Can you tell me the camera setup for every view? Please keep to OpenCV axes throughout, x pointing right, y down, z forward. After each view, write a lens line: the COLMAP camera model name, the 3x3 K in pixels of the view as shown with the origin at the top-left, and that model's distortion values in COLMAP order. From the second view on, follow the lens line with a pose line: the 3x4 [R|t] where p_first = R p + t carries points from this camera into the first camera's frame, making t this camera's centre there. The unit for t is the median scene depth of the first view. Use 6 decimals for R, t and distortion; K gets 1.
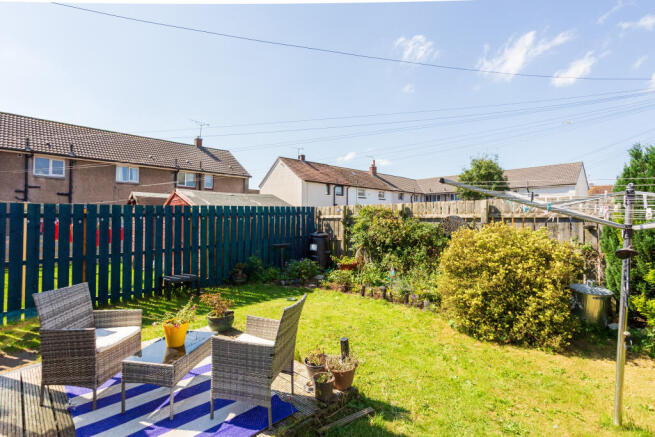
lens RADIAL K [[312.2, 0, 323.1], [0, 312.2, 219.7], [0, 0, 1]] dist [-0.051457, 0.029264]
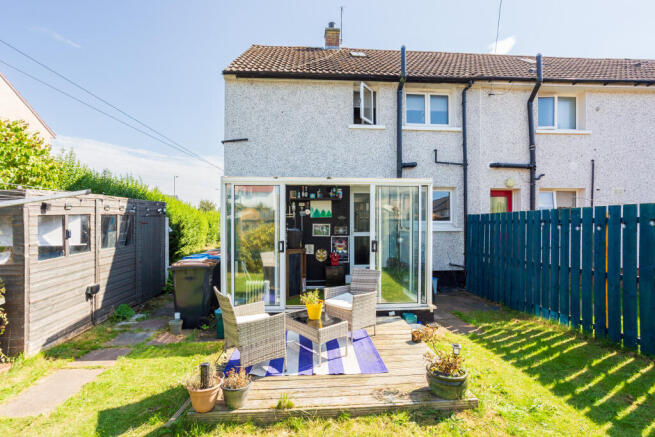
lens RADIAL K [[312.2, 0, 323.1], [0, 312.2, 219.7], [0, 0, 1]] dist [-0.051457, 0.029264]
pose [[-0.673853, -0.004343, -0.738853, 0.261984], [-0.004928, 0.999987, -0.001383, -0.010772], [0.738849, 0.002709, -0.673866, 1.005388]]
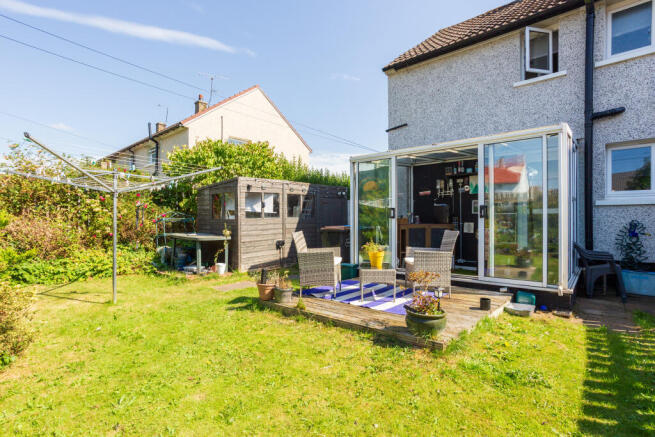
lens RADIAL K [[319.5, 0, 327.5], [0, 319.5, 218.5], [0, 0, 1]] dist [-0.050033, 0.032298]
pose [[-0.998419, -0.001824, -0.056185, -0.075760], [-0.001666, 0.999995, -0.002855, 0.090968], [0.056190, -0.002756, -0.998416, 1.330755]]
